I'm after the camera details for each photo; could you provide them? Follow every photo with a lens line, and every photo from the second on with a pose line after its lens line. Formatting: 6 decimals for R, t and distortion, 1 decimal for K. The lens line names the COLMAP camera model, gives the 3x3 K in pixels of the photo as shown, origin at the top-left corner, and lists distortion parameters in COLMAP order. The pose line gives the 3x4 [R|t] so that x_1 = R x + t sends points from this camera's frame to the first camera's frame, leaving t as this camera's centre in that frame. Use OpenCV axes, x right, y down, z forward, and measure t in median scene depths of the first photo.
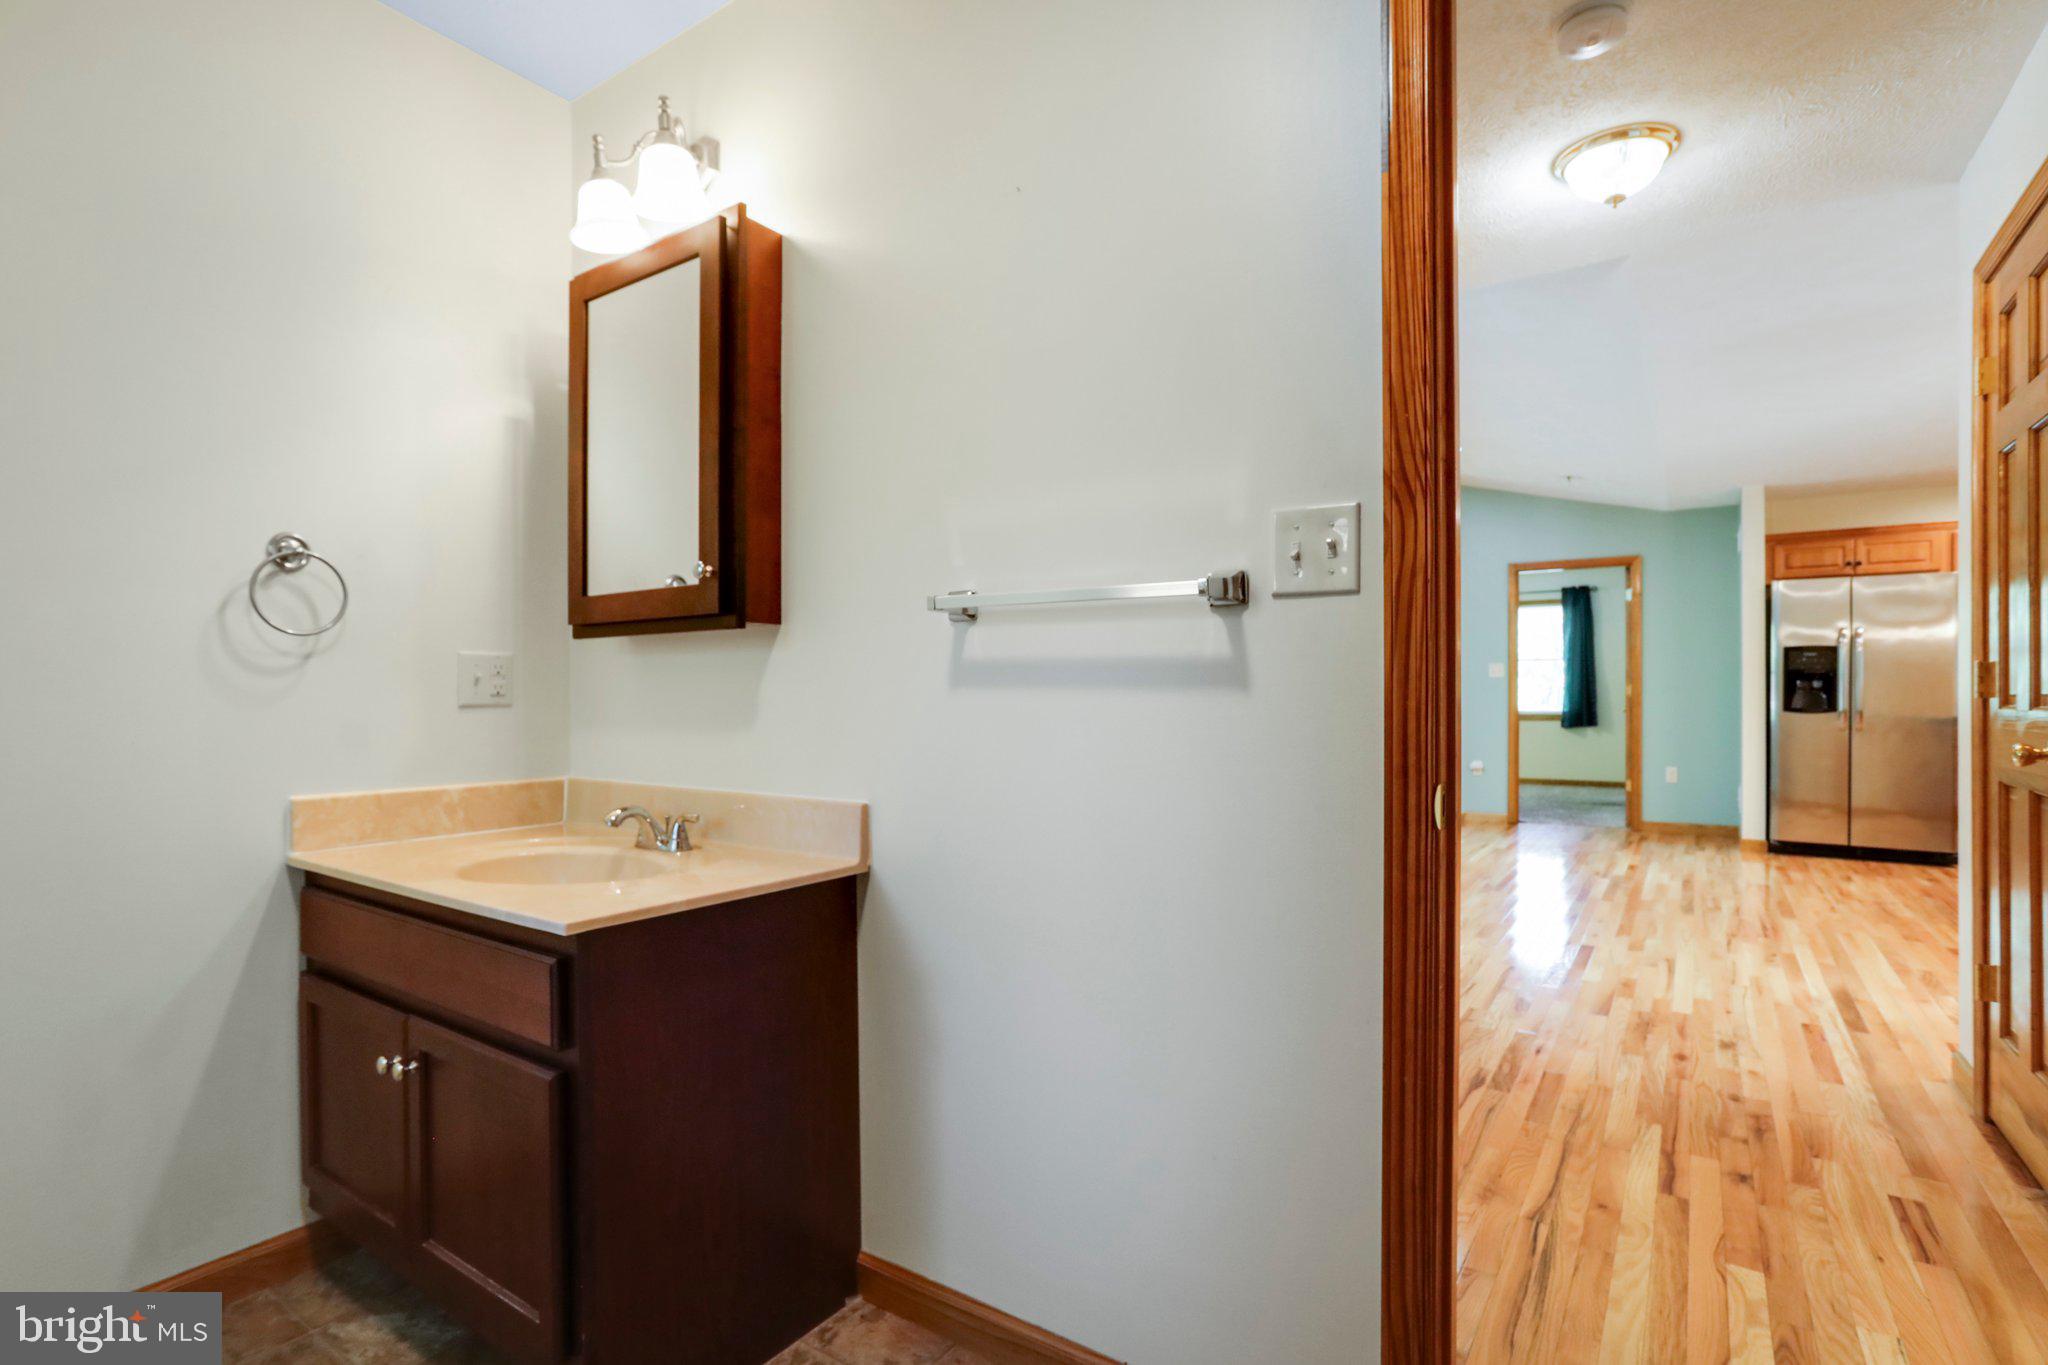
lens RADIAL K [[973.9, 0, 1013.7], [0, 973.9, 683.1], [0, 0, 1]] dist [-0.013942, 0.005633]
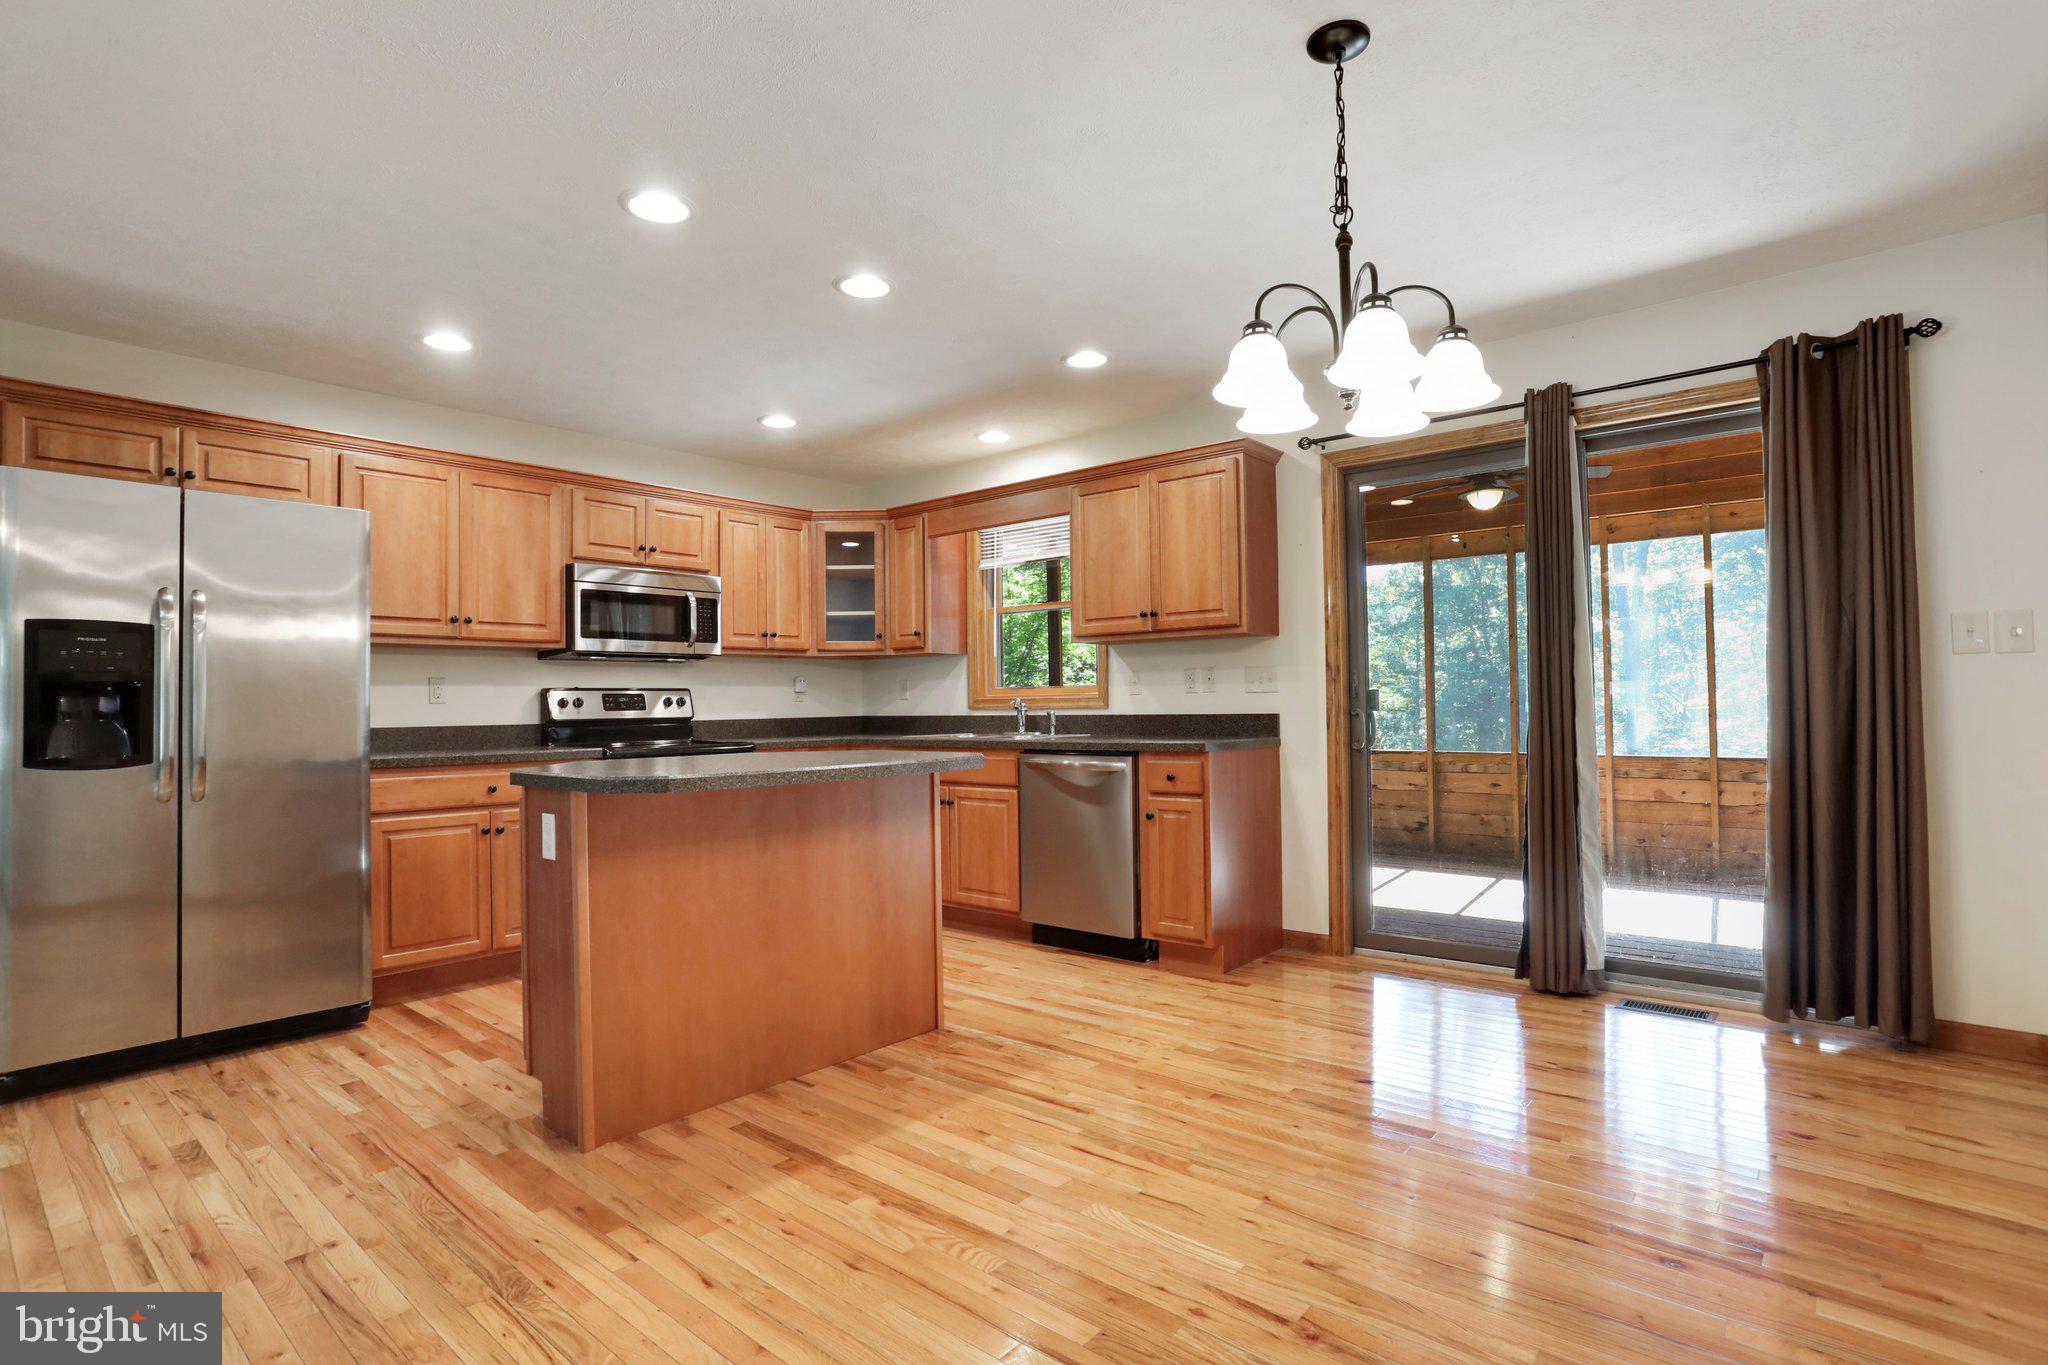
lens RADIAL K [[973.9, 0, 1023.3], [0, 973.9, 684.6], [0, 0, 1]] dist [-0.013942, 0.005633]
pose [[0.101499, 0.014843, 0.994725, 0.416150], [0.016173, 0.999732, -0.016568, 0.005949], [-0.994704, 0.017769, 0.101232, 0.518162]]
